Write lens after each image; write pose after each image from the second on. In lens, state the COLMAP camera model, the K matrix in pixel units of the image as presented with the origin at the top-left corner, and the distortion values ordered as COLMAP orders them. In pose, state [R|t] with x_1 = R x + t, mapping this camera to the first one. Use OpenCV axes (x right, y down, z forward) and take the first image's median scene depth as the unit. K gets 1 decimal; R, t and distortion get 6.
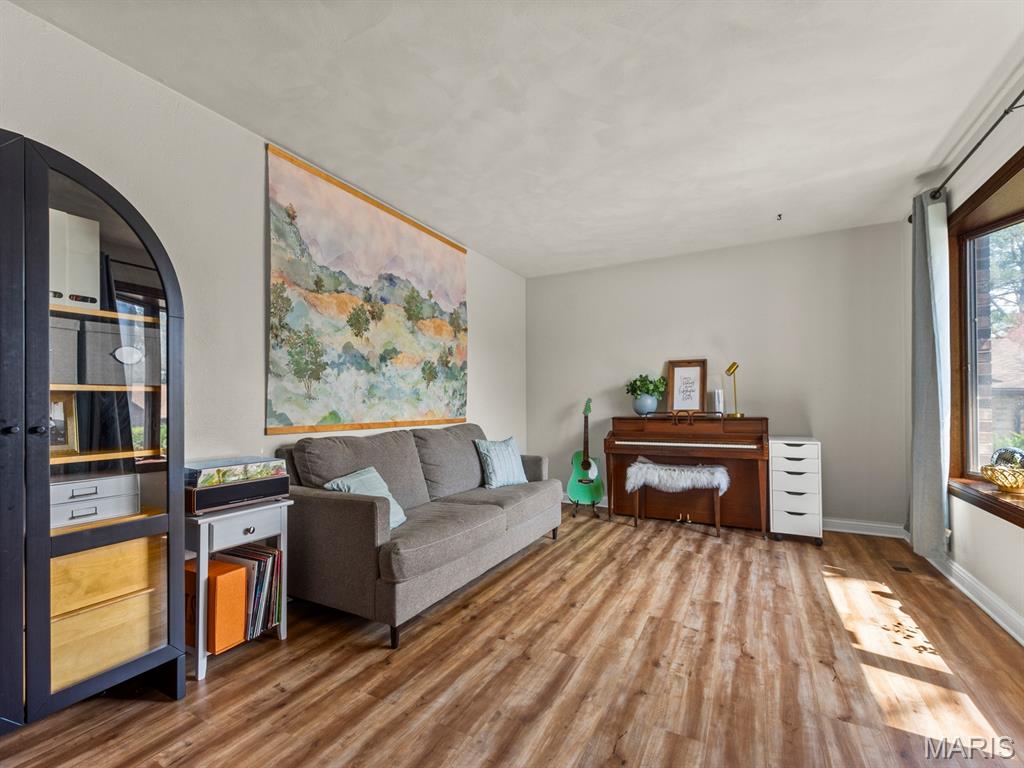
lens RADIAL K [[450.7, 0, 515.8], [0, 450.7, 402.5], [0, 0, 1]] dist [0.006155, -0.003545]
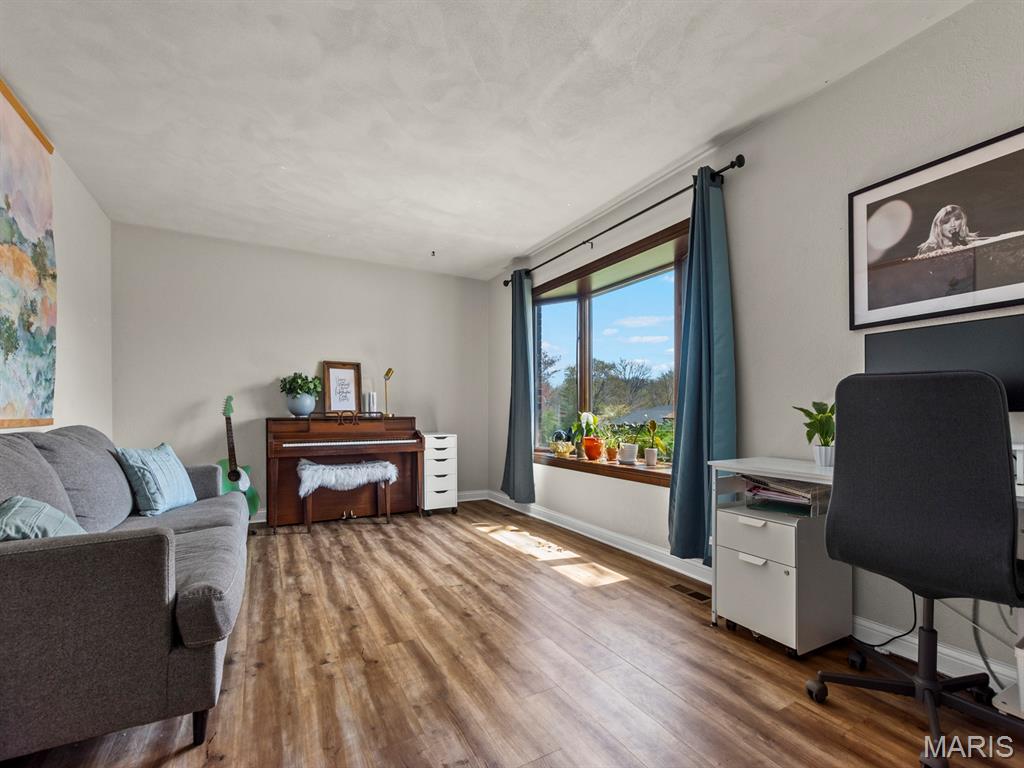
lens RADIAL K [[450.7, 0, 519.2], [0, 450.7, 417.5], [0, 0, 1]] dist [0.006155, -0.003545]
pose [[0.538089, -0.000552, 0.842888, -0.336468], [-0.008323, 0.999948, 0.005968, 0.028221], [-0.842847, -0.010226, 0.538056, 0.137936]]
